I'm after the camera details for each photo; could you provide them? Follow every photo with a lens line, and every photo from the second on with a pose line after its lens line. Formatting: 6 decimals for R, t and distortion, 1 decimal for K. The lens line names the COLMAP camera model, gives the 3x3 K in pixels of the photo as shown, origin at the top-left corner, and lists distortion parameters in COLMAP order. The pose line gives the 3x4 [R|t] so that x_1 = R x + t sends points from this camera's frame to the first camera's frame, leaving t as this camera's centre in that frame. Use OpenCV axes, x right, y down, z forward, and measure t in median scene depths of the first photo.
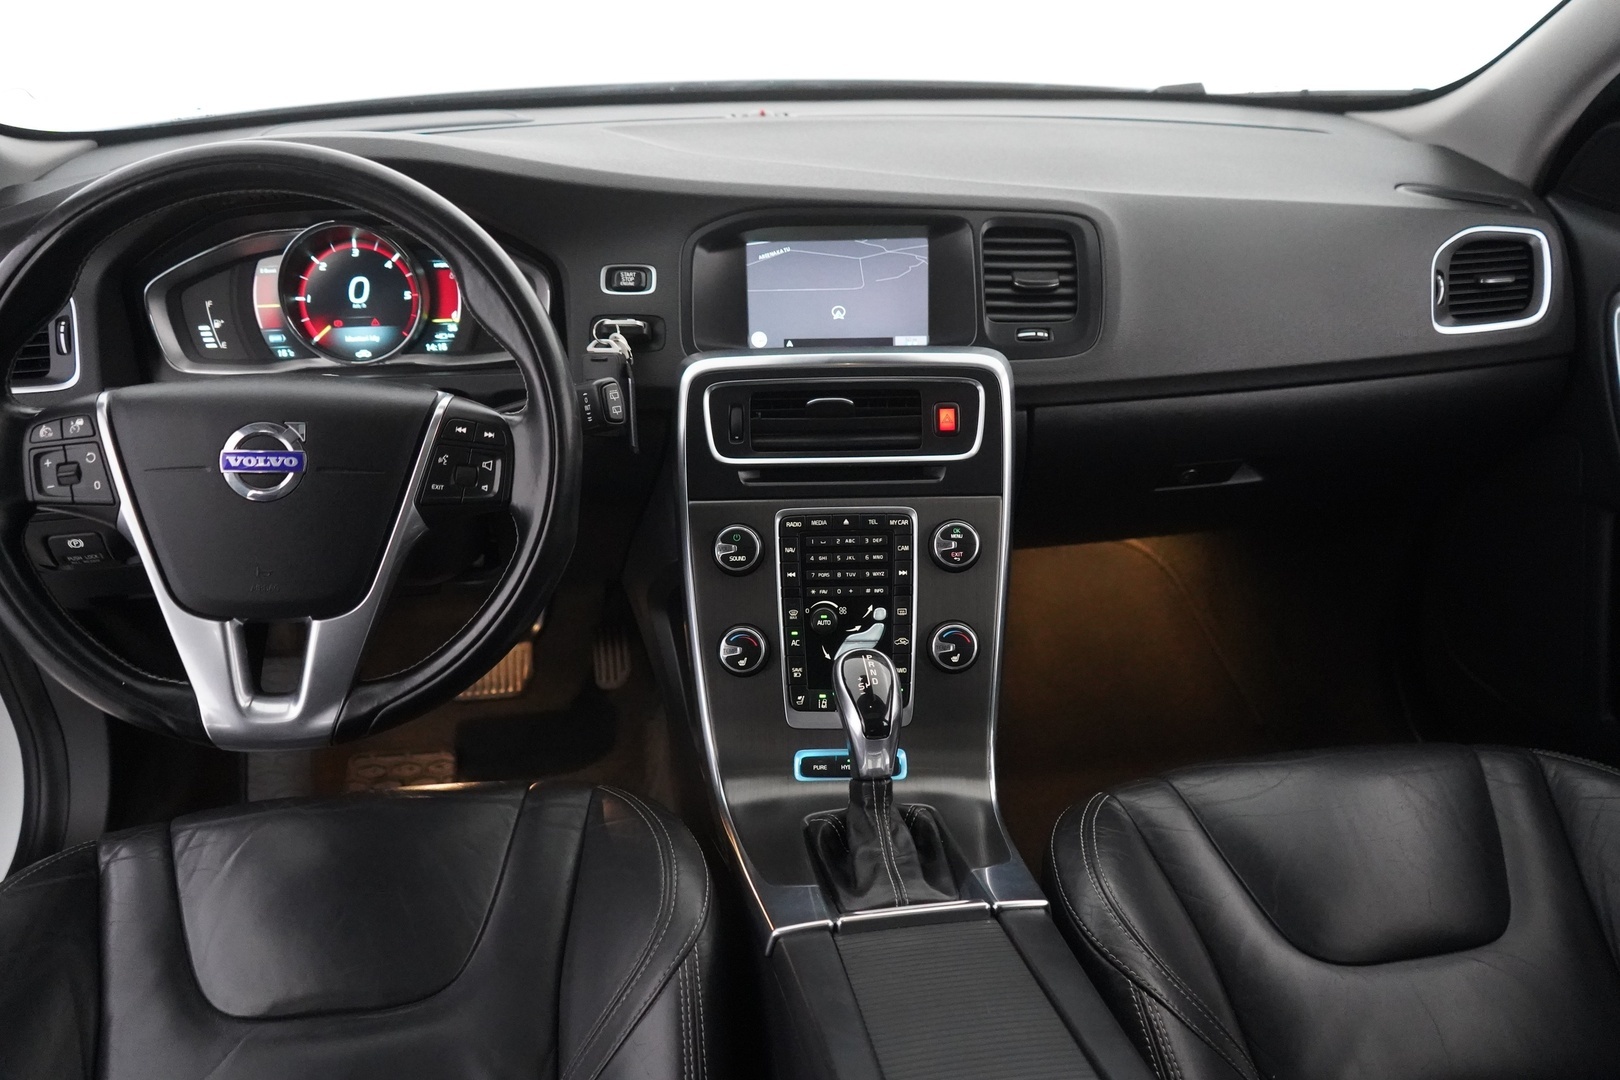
lens RADIAL K [[1325.8, 0, 813.2], [0, 1325.8, 542.0], [0, 0, 1]] dist [-0.001293, -0.002654]
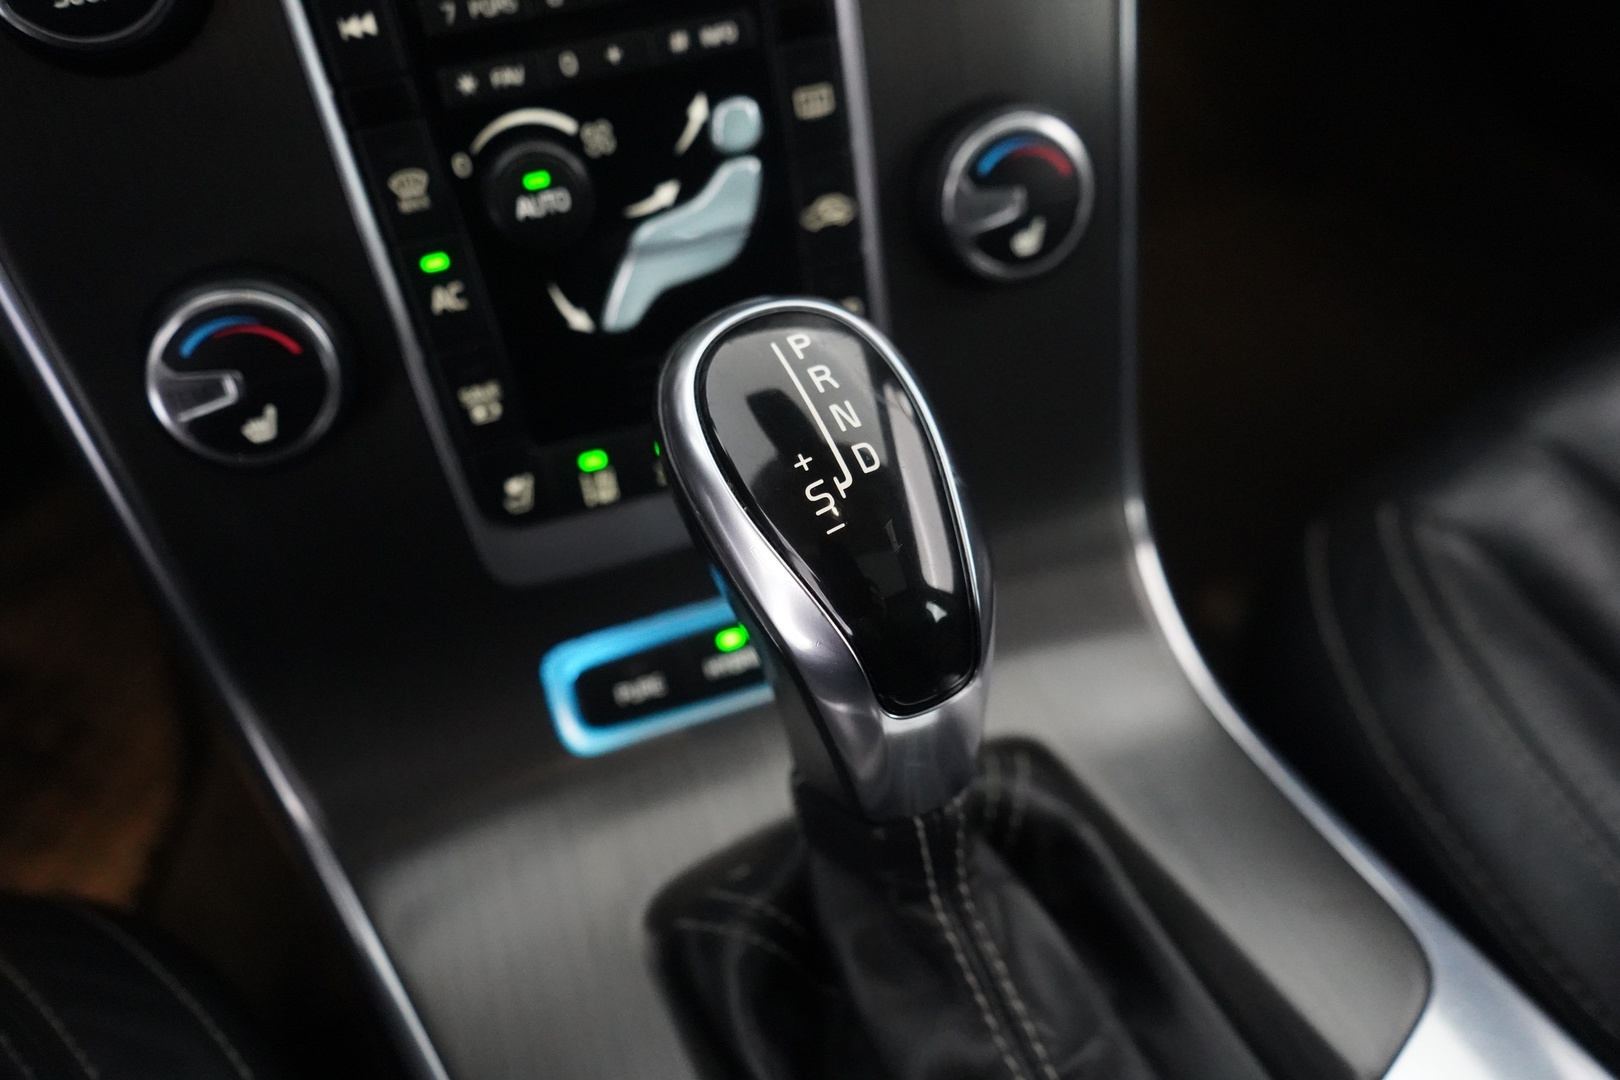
lens RADIAL K [[1325.8, 0, 811.7], [0, 1325.8, 525.6], [0, 0, 1]] dist [-0.001293, -0.002654]
pose [[0.937296, -0.256756, 0.235698, -0.019284], [0.136217, 0.892322, 0.430355, 0.013272], [-0.320815, -0.371264, 0.871344, 0.731572]]
